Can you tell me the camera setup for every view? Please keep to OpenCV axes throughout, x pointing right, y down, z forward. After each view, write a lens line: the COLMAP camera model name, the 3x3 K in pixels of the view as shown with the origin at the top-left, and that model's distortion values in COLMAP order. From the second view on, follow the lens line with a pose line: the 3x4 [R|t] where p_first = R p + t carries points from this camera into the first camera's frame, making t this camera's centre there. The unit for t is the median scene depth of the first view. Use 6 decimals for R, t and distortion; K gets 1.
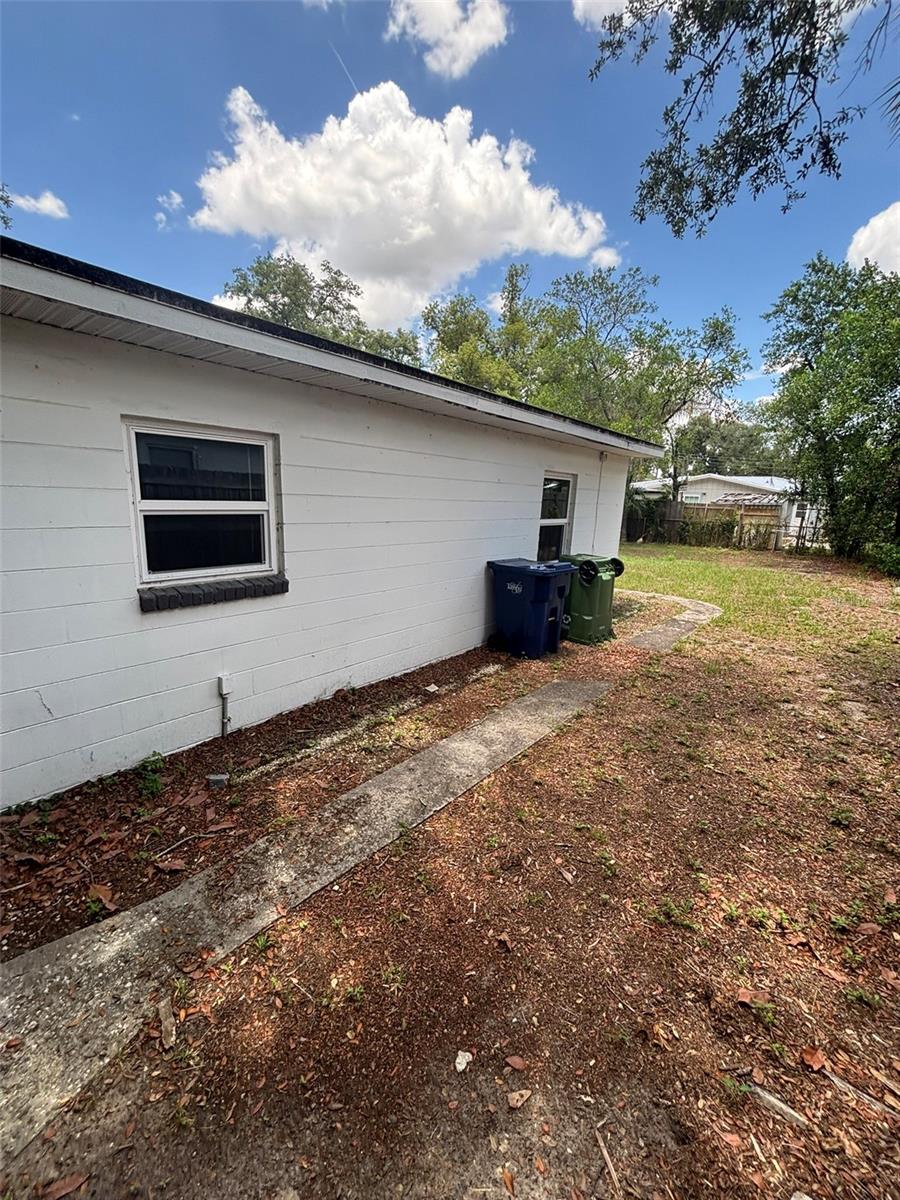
lens RADIAL K [[487.5, 0, 458.9], [0, 487.5, 596.6], [0, 0, 1]] dist [-0.001530, 0.001411]
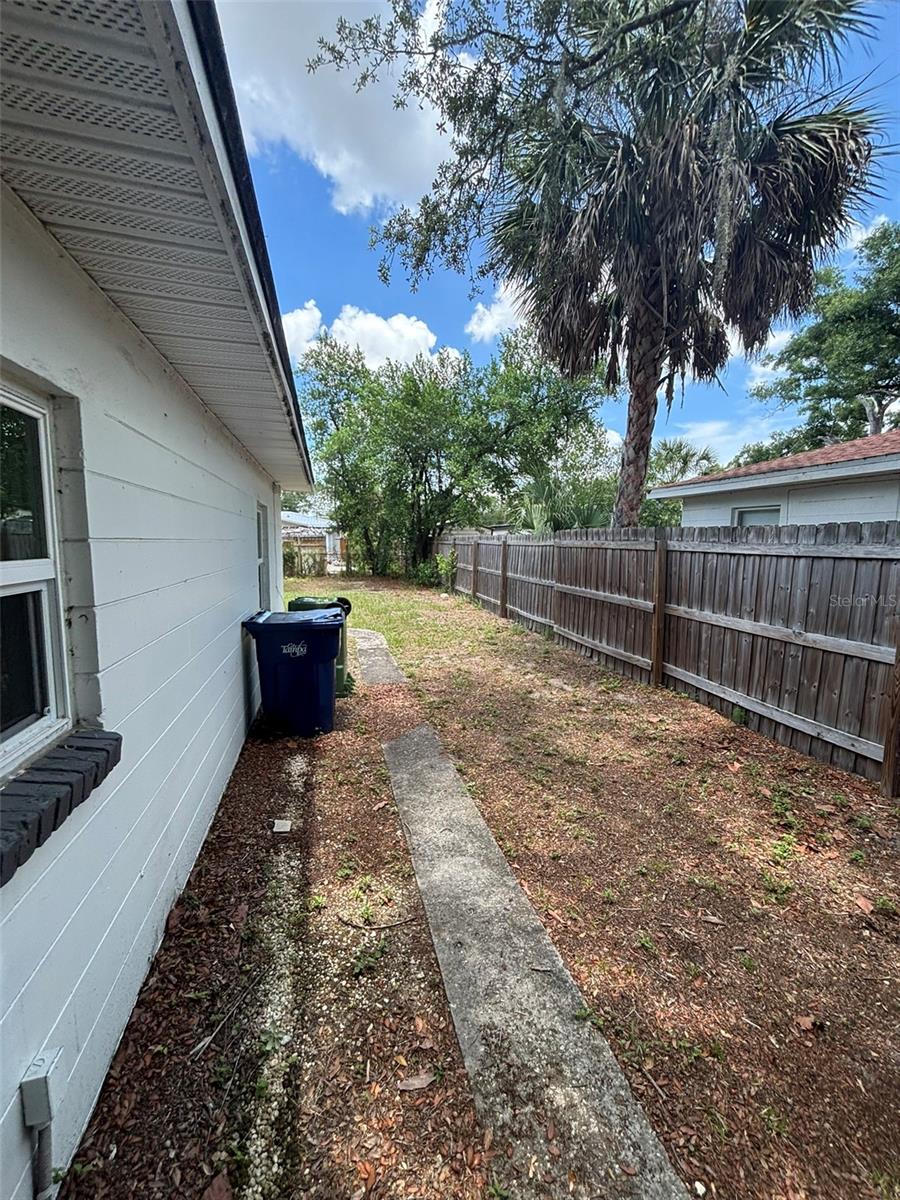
lens RADIAL K [[487.5, 0, 450.5], [0, 487.5, 592.5], [0, 0, 1]] dist [-0.001530, 0.001411]
pose [[0.594487, -0.119344, 0.795200, -0.363001], [0.177943, 0.983932, 0.014640, -0.079785], [-0.784169, 0.132797, 0.606171, 0.346264]]
